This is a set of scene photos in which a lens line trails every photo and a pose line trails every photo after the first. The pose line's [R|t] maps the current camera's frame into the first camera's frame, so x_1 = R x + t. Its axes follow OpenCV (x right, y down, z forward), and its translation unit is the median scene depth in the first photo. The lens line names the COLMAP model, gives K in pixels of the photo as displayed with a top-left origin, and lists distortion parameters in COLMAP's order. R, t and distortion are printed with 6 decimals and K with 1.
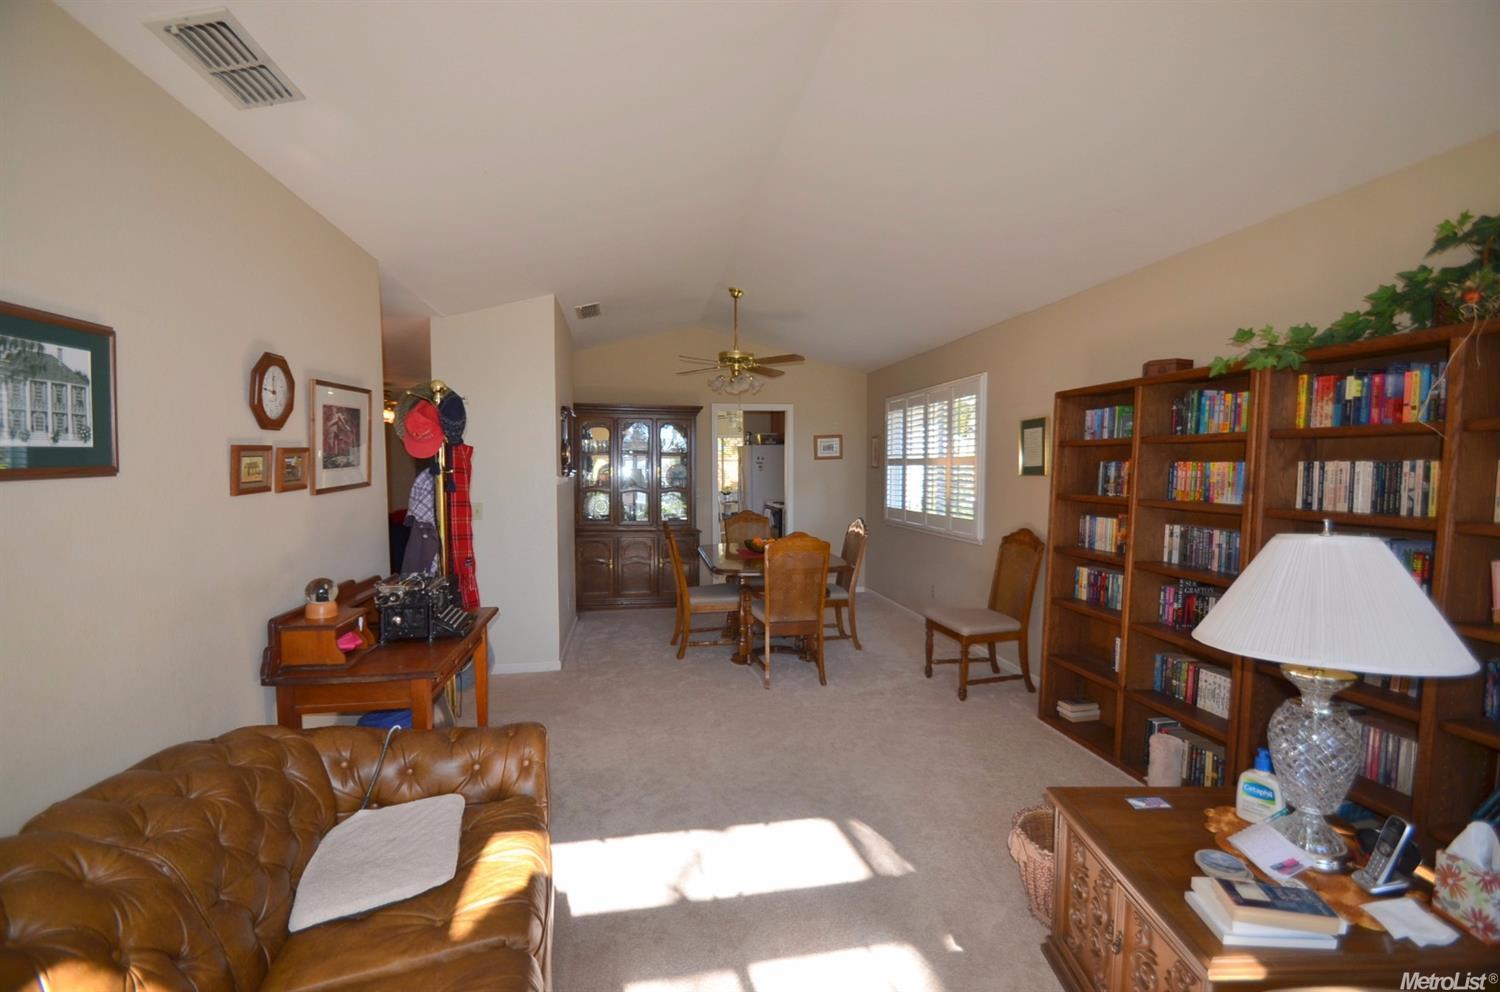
lens RADIAL K [[659.7, 0, 750.4], [0, 659.7, 502.6], [0, 0, 1]] dist [-0.003360, -0.004074]
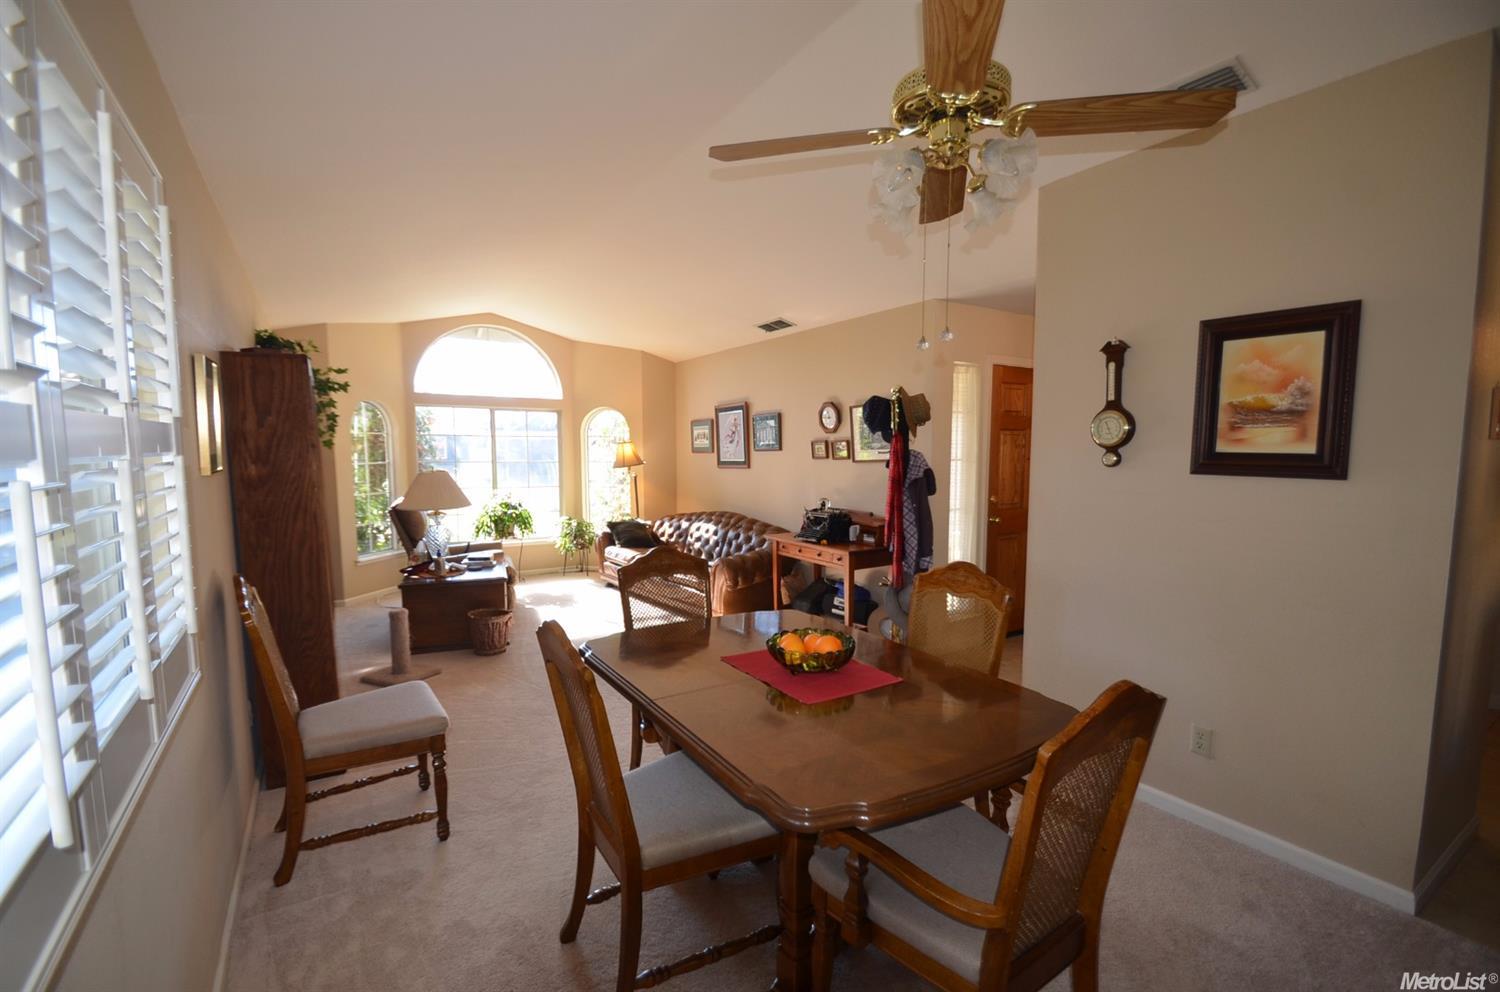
lens RADIAL K [[659.7, 0, 749.0], [0, 659.7, 498.9], [0, 0, 1]] dist [-0.003360, -0.004074]
pose [[-0.915767, 0.048159, -0.398814, 0.544859], [-0.007008, 0.990722, 0.135726, -0.203072], [0.401650, 0.127088, -0.906932, 3.202517]]
